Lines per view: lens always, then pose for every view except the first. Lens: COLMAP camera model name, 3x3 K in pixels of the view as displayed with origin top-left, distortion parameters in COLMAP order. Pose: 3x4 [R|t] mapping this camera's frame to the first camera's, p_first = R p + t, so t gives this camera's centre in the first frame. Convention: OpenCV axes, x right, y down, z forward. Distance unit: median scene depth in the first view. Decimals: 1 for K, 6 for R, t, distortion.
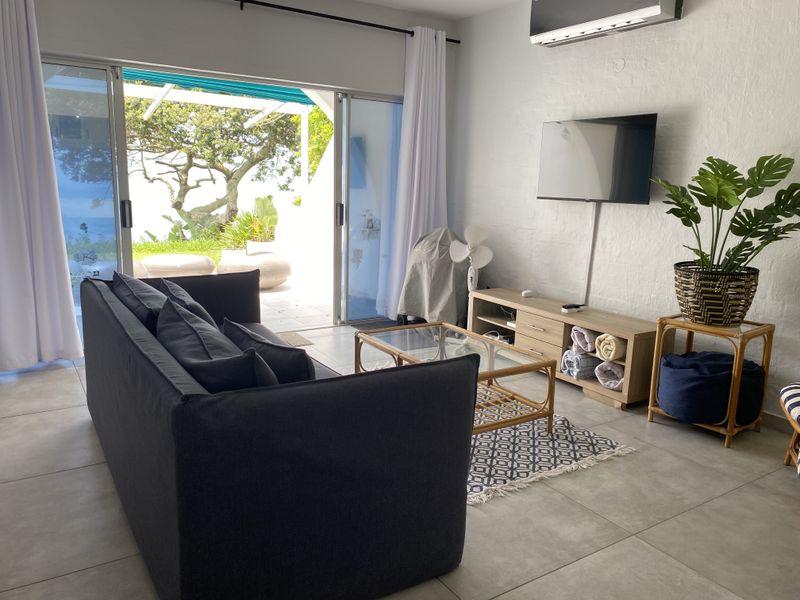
lens RADIAL K [[608.4, 0, 402.0], [0, 608.4, 298.4], [0, 0, 1]] dist [0.022902, -0.031981]
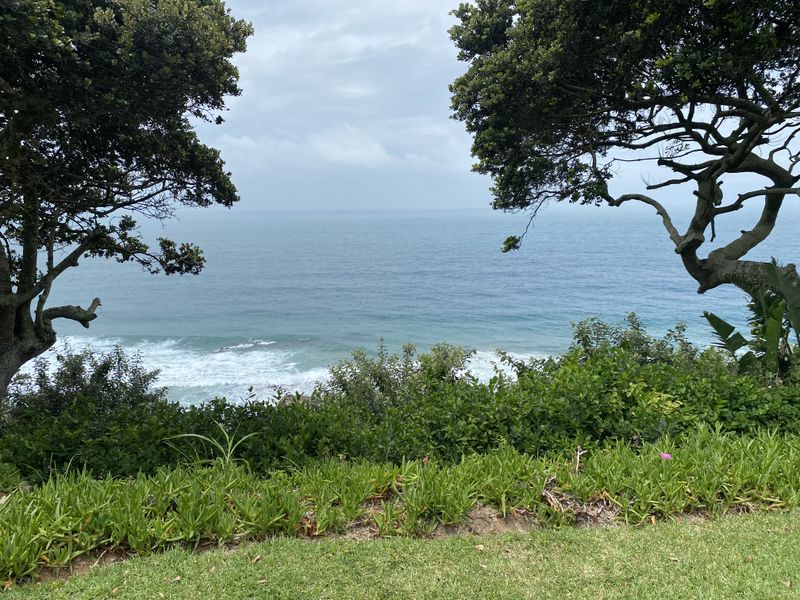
lens RADIAL K [[608.4, 0, 394.0], [0, 608.4, 301.5], [0, 0, 1]] dist [0.022902, -0.031981]
pose [[0.909195, 0.019220, -0.415927, -1.669966], [-0.038895, 0.998486, -0.038883, -0.355986], [0.414550, 0.051530, 0.908566, 2.011779]]
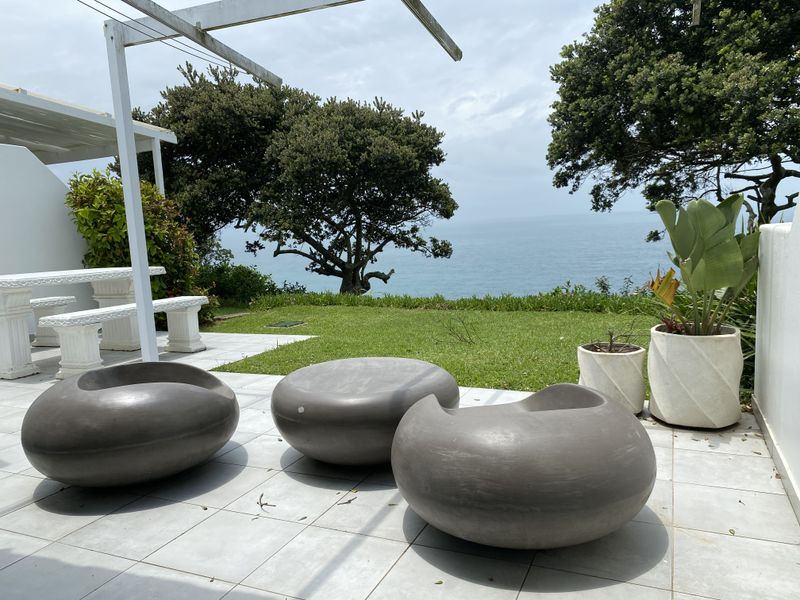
lens RADIAL K [[608.4, 0, 402.5], [0, 608.4, 298.8], [0, 0, 1]] dist [0.022902, -0.031981]
pose [[0.549053, 0.043507, -0.834655, -0.066709], [-0.091611, 0.995760, -0.008359, -0.182827], [0.830752, 0.081053, 0.550710, 1.358429]]
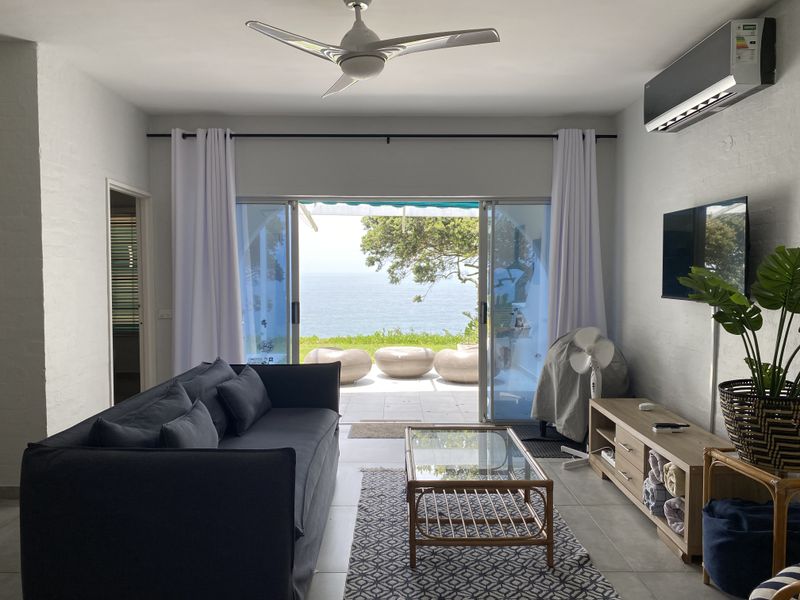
lens RADIAL K [[608.4, 0, 397.1], [0, 608.4, 299.5], [0, 0, 1]] dist [0.022902, -0.031981]
pose [[0.842987, -0.007027, -0.537888, 0.387694], [-0.075821, 0.988380, -0.131740, -0.018031], [0.532564, 0.151838, 0.832659, 0.070976]]
